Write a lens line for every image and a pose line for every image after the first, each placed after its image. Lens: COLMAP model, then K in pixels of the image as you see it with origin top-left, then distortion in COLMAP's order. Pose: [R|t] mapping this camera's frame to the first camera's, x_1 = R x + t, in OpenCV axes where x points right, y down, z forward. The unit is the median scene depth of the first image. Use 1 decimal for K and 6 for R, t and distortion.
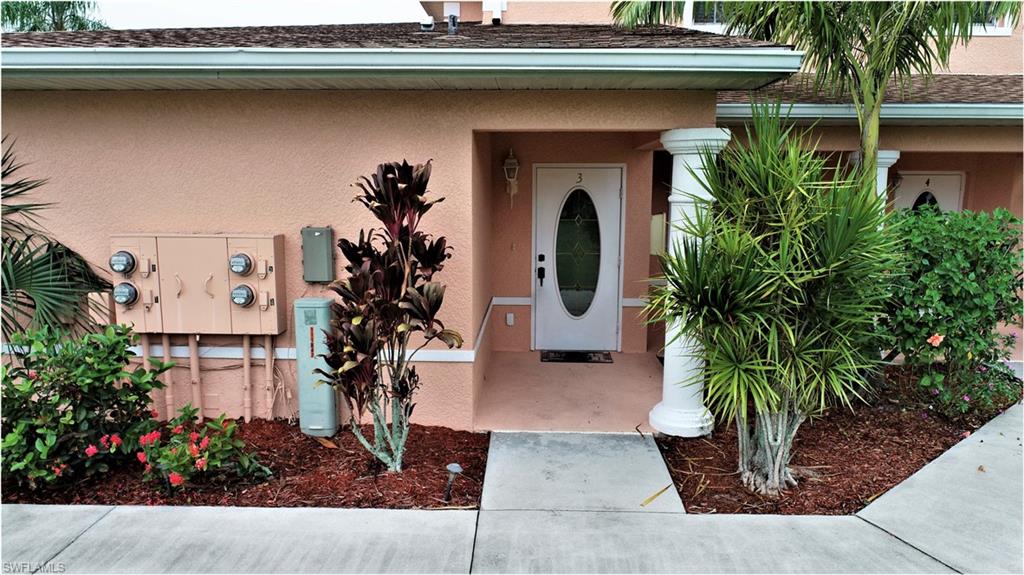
lens RADIAL K [[735.2, 0, 513.3], [0, 735.2, 287.6], [0, 0, 1]] dist [-0.005892, -0.002341]
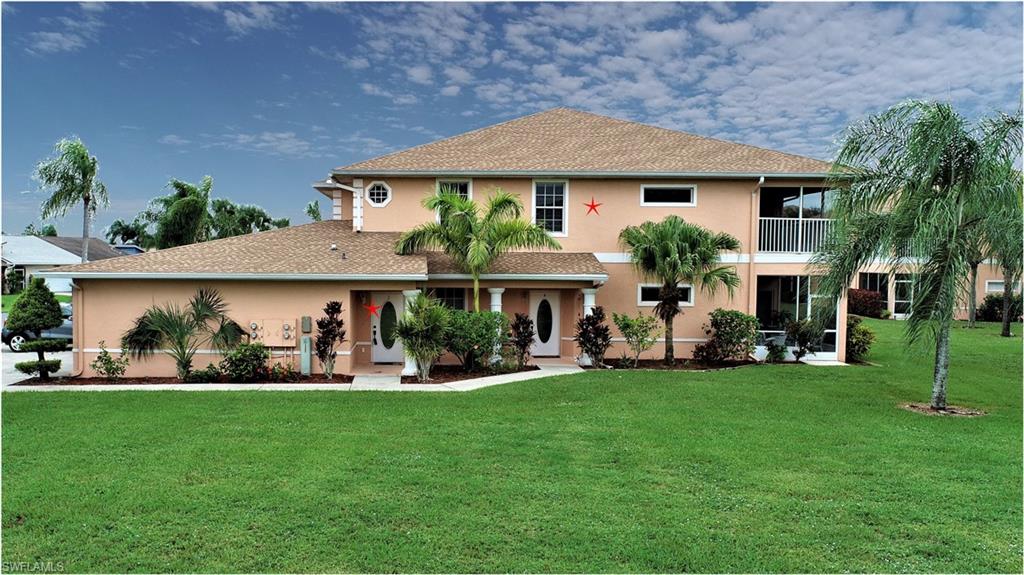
lens RADIAL K [[735.2, 0, 511.7], [0, 735.2, 288.8], [0, 0, 1]] dist [-0.005892, -0.002341]
pose [[0.984078, 0.002416, 0.177722, 0.083864], [0.016865, 0.994127, -0.106902, 0.184893], [-0.176937, 0.108197, 0.978257, -2.745164]]
